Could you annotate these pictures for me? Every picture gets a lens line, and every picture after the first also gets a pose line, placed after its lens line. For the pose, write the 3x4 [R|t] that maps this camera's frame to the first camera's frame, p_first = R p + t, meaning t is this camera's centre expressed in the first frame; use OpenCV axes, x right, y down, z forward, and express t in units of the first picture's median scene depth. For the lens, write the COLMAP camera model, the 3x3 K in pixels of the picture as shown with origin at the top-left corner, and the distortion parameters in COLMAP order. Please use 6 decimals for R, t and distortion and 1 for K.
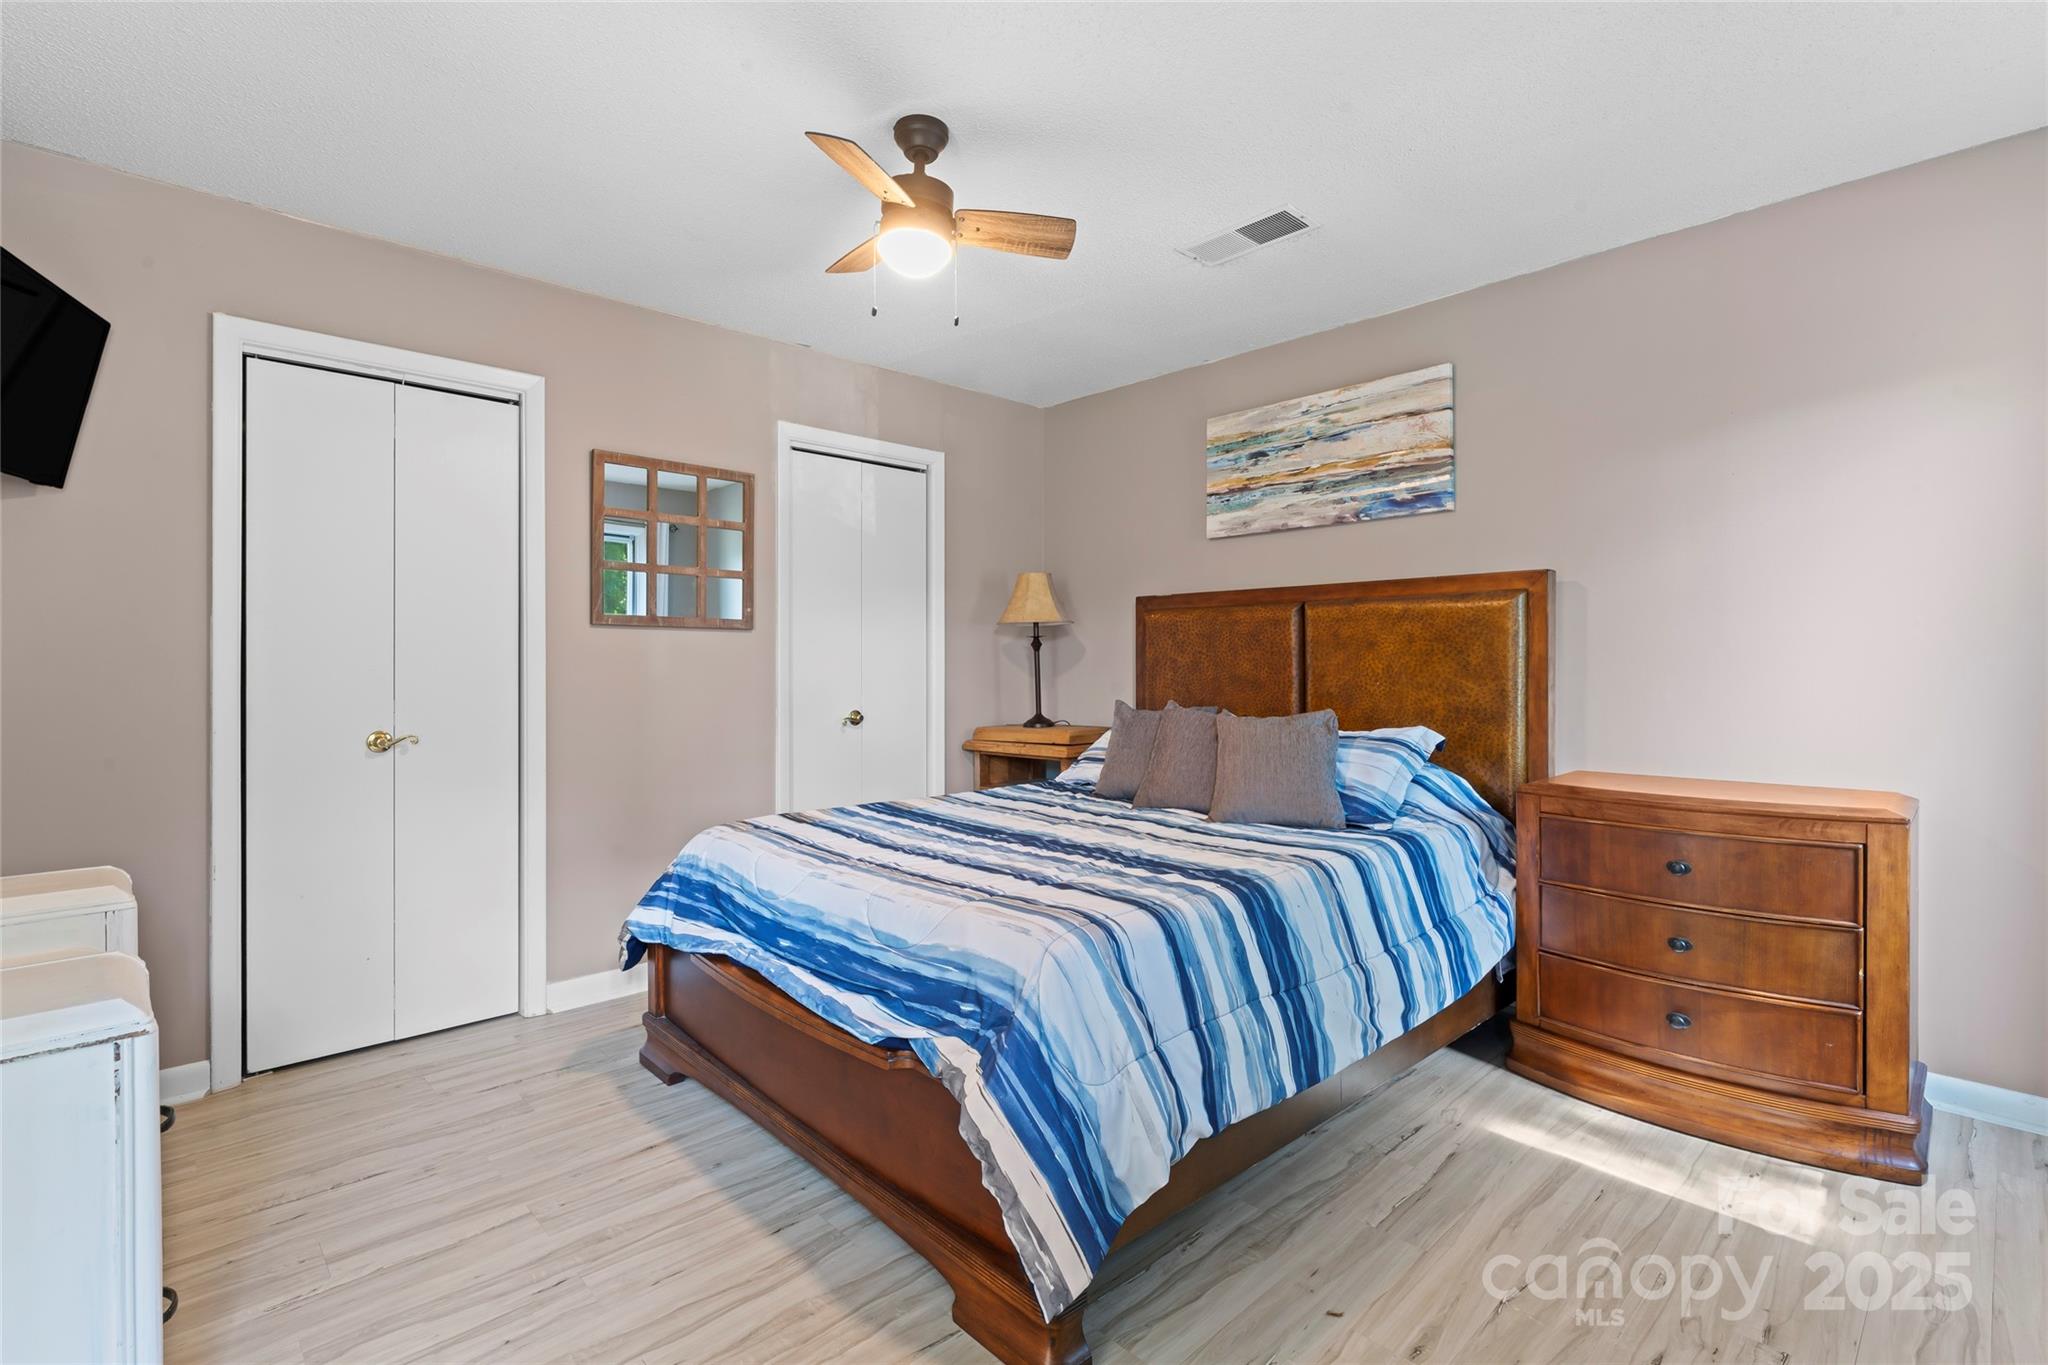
lens RADIAL K [[925.9, 0, 1013.7], [0, 925.9, 665.9], [0, 0, 1]] dist [0.001255, -0.000003]
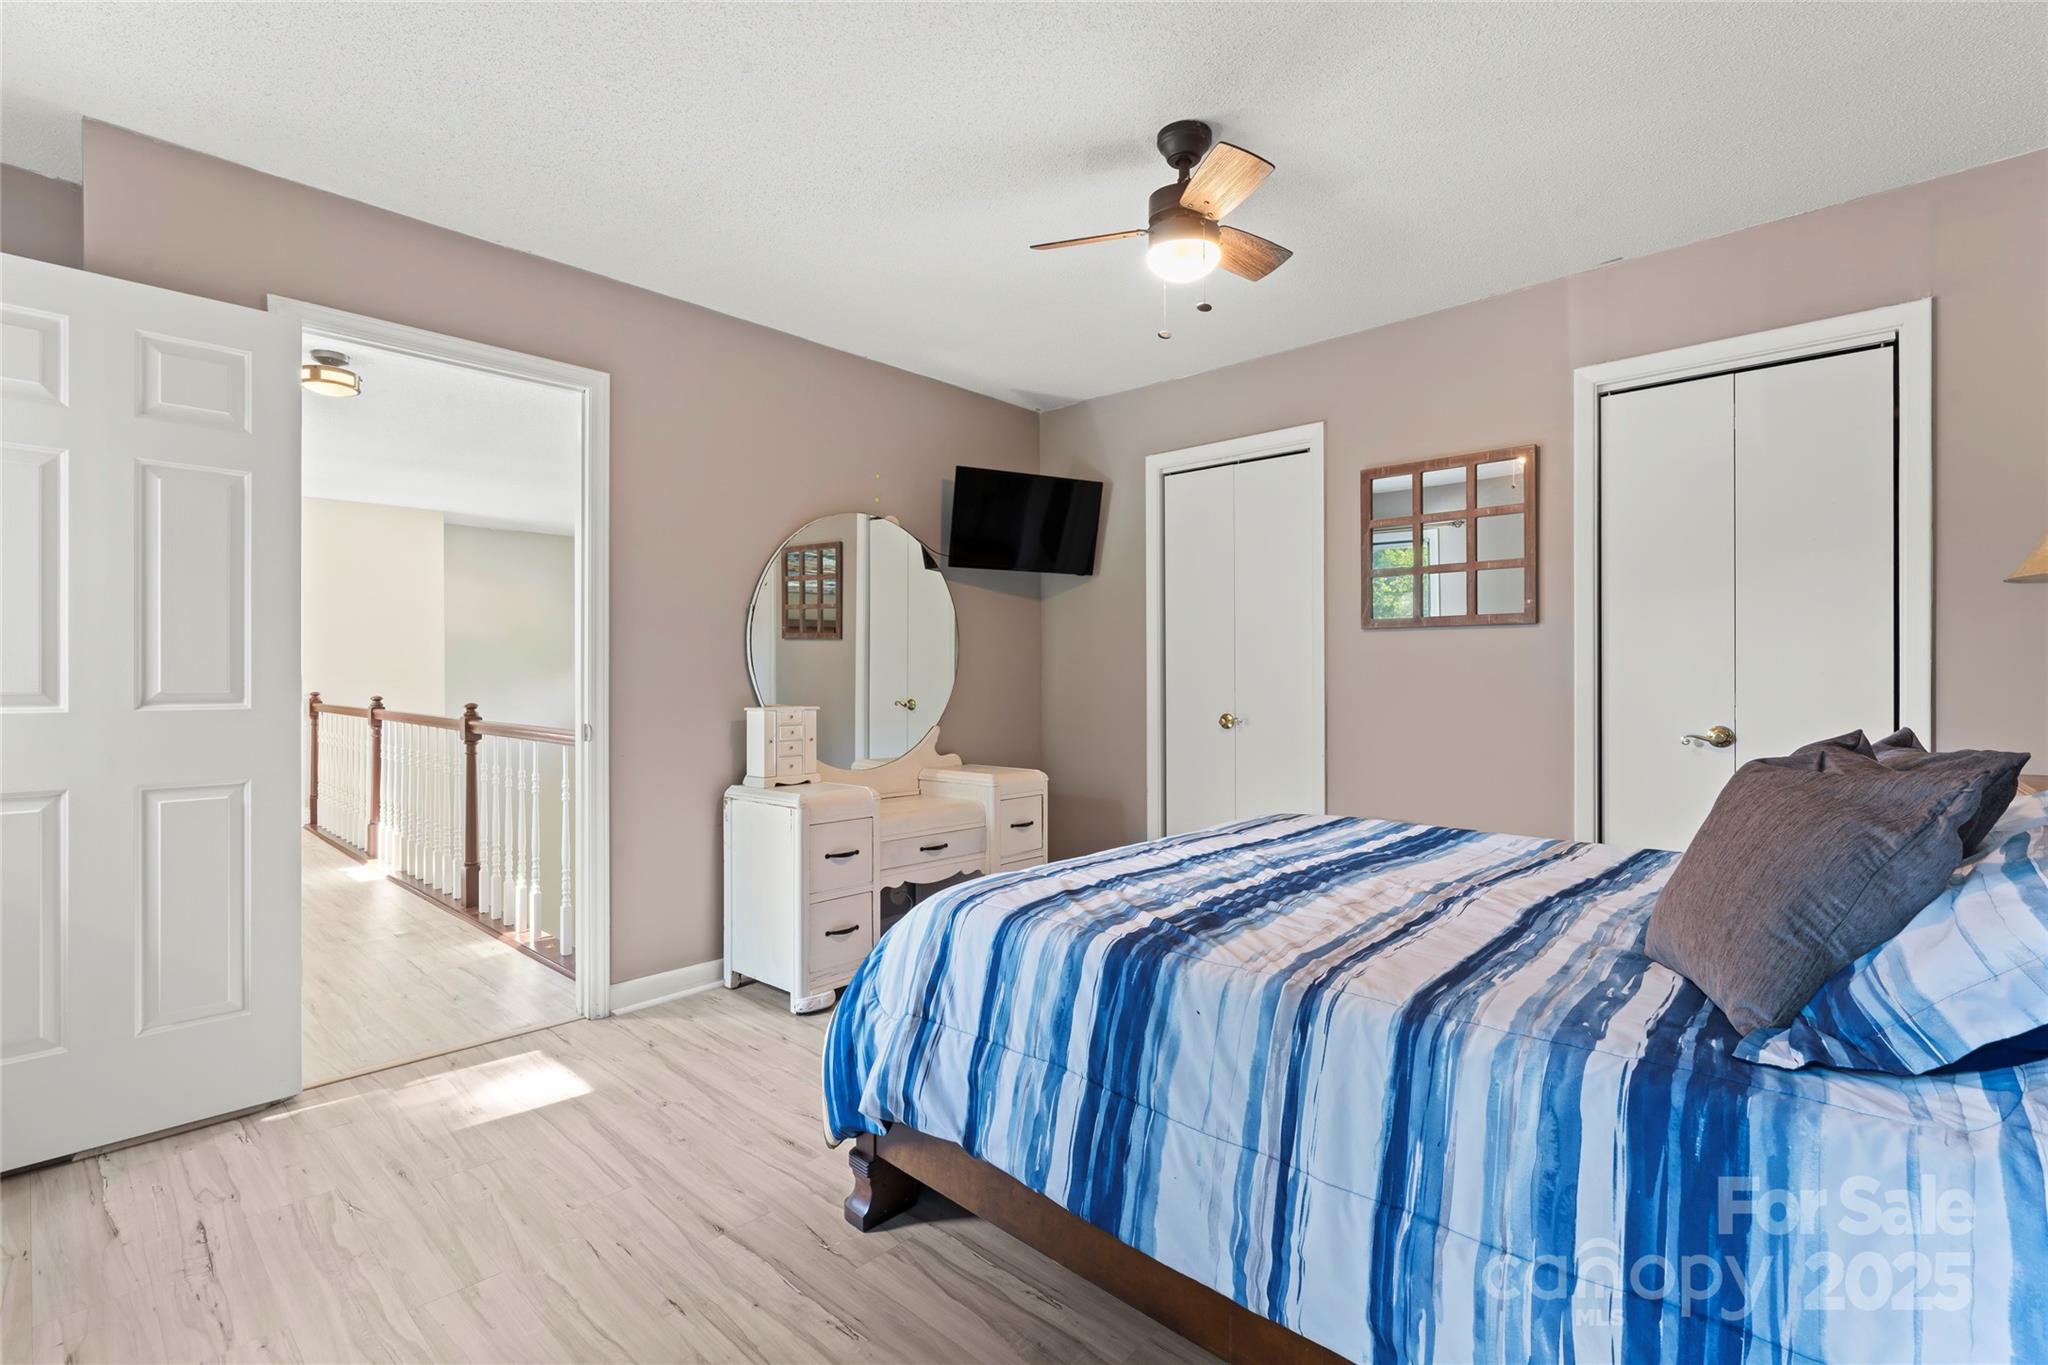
lens RADIAL K [[925.9, 0, 1013.7], [0, 925.9, 665.9], [0, 0, 1]] dist [0.001255, -0.000003]
pose [[0.048587, -0.003221, -0.998814, 0.611398], [-0.002477, 0.999991, -0.003345, 0.005451], [0.998816, 0.002637, 0.048579, 0.511224]]
